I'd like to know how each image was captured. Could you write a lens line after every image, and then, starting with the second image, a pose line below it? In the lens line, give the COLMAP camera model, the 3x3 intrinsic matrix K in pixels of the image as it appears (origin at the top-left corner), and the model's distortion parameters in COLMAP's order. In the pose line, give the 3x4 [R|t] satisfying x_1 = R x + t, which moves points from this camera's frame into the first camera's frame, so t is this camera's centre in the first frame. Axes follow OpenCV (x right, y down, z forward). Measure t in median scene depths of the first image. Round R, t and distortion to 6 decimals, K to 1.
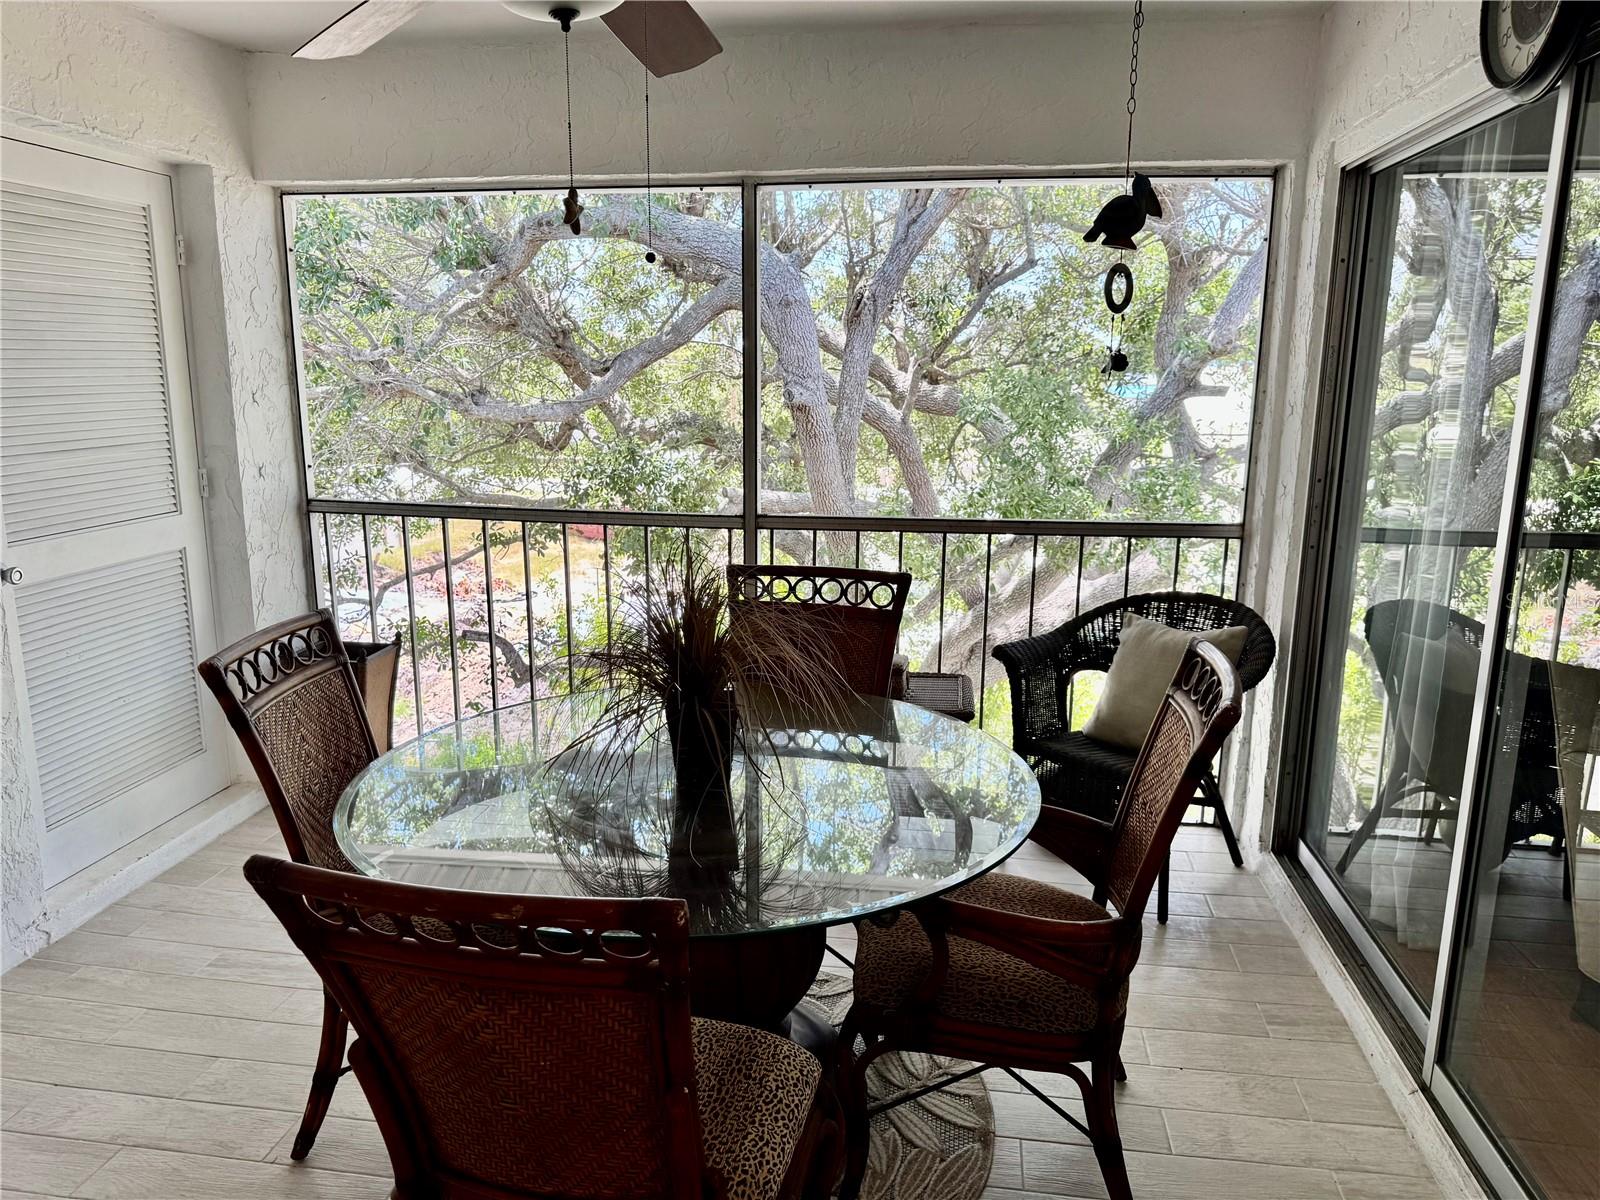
lens RADIAL K [[1107.1, 0, 794.6], [0, 1107.1, 597.4], [0, 0, 1]] dist [0.133940, -0.214958]
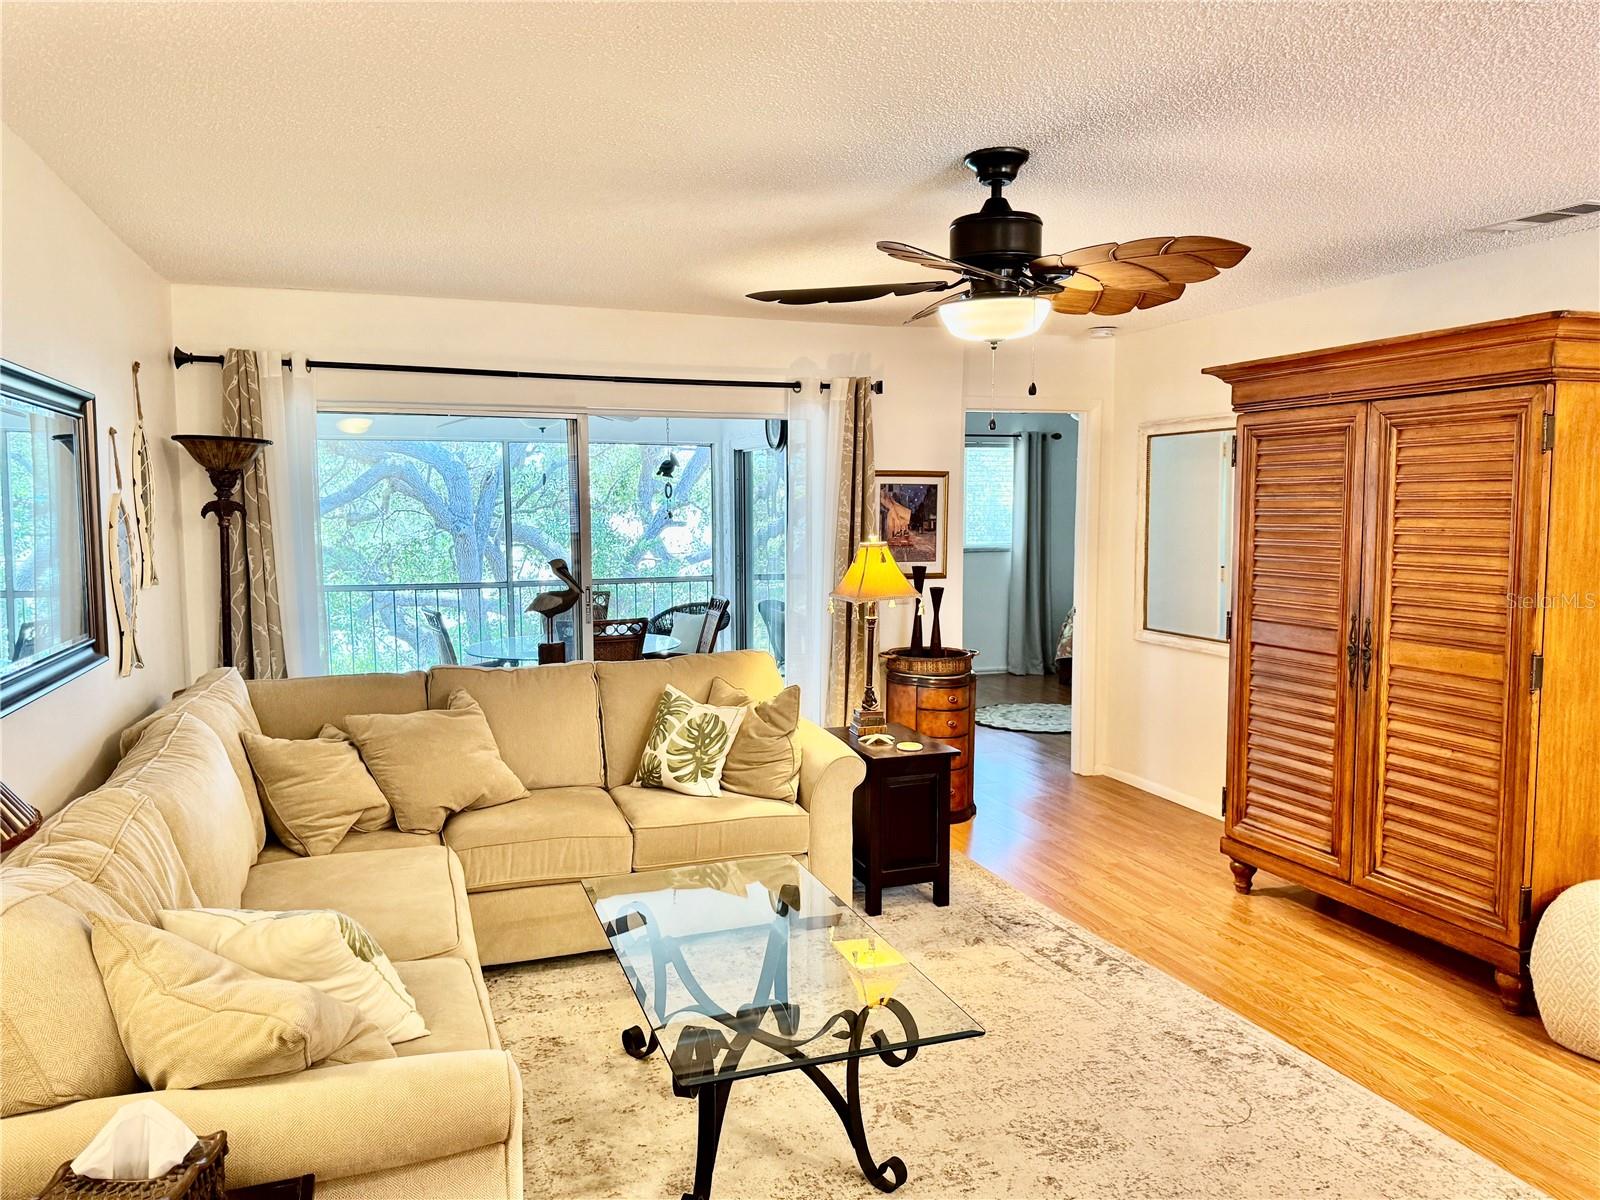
lens RADIAL K [[1111.3, 0, 797.5], [0, 1111.3, 602.7], [0, 0, 1]] dist [0.093269, -0.113169]
pose [[0.873323, -0.050780, 0.484488, -0.717821], [0.109944, 0.989438, -0.094476, 0.275479], [-0.474573, 0.135775, 0.869681, -1.396521]]
